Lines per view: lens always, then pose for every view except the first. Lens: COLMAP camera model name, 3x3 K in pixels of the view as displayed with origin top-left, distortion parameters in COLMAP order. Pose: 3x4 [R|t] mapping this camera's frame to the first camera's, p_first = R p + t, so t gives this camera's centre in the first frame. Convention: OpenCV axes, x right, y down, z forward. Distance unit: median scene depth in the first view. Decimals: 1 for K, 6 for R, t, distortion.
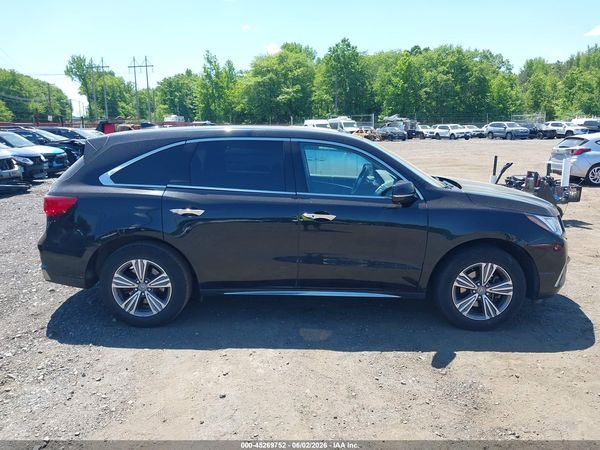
lens RADIAL K [[480.8, 0, 294.9], [0, 480.8, 206.9], [0, 0, 1]] dist [0.001196, -0.002161]
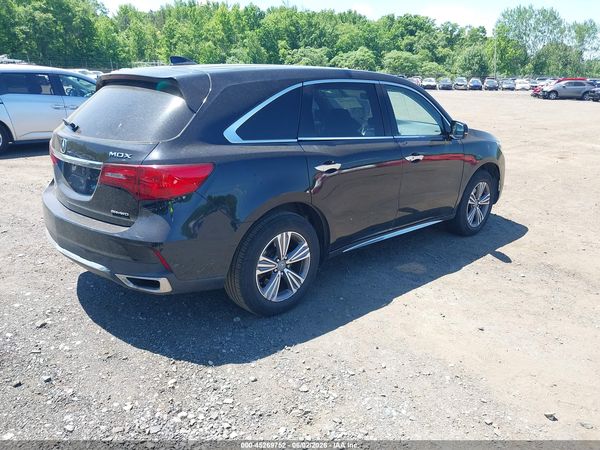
lens RADIAL K [[480.8, 0, 292.3], [0, 480.8, 218.7], [0, 0, 1]] dist [0.001196, -0.002161]
pose [[0.714447, -0.178482, 0.676543, -0.844256], [0.090470, 0.982366, 0.163623, -0.044081], [-0.693816, -0.055693, 0.717995, 0.403206]]
